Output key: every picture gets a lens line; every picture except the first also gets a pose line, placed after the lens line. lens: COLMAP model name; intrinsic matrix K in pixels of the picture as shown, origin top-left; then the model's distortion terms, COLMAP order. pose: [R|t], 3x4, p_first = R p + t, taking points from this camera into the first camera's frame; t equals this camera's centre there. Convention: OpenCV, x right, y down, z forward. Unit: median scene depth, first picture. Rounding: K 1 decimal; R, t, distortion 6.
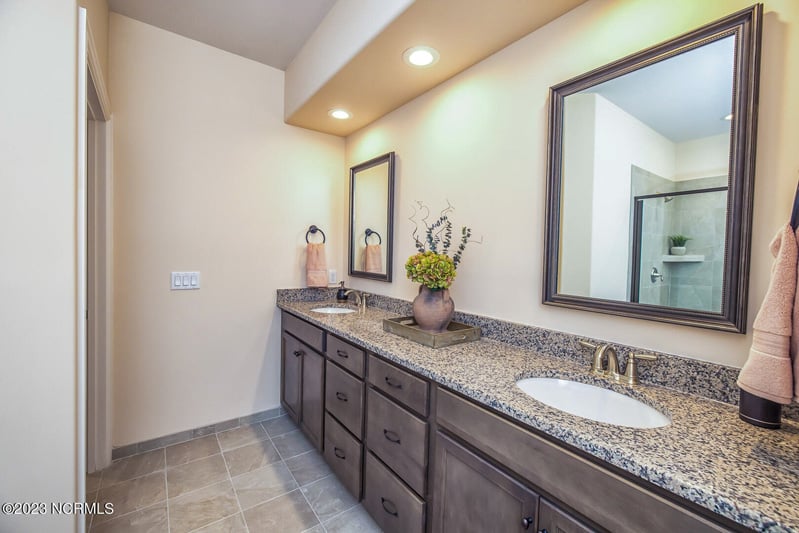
lens RADIAL K [[336.5, 0, 400.2], [0, 336.5, 262.8], [0, 0, 1]] dist [0.000815, 0.000146]
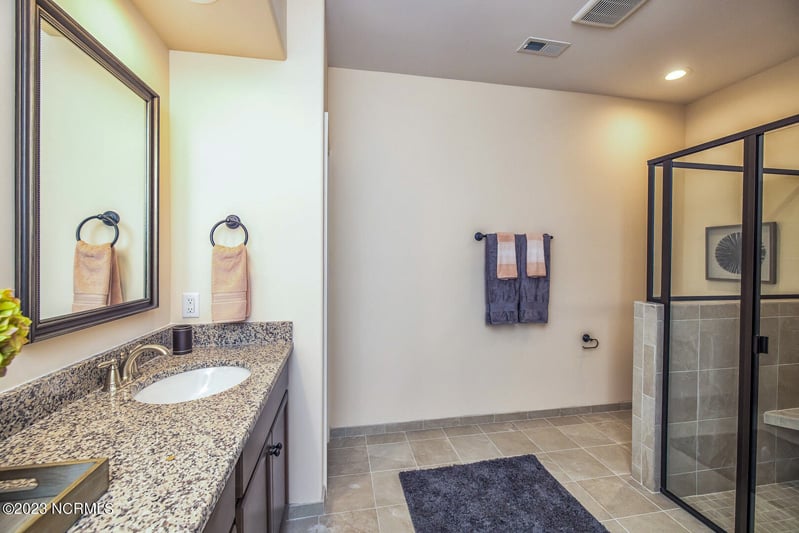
lens RADIAL K [[336.5, 0, 399.8], [0, 336.5, 262.4], [0, 0, 1]] dist [0.000815, 0.000146]
pose [[-0.900904, -0.027282, 0.433160, -0.443669], [-0.006315, 0.998741, 0.049772, -0.056543], [-0.433973, 0.042104, -0.899942, 1.333224]]
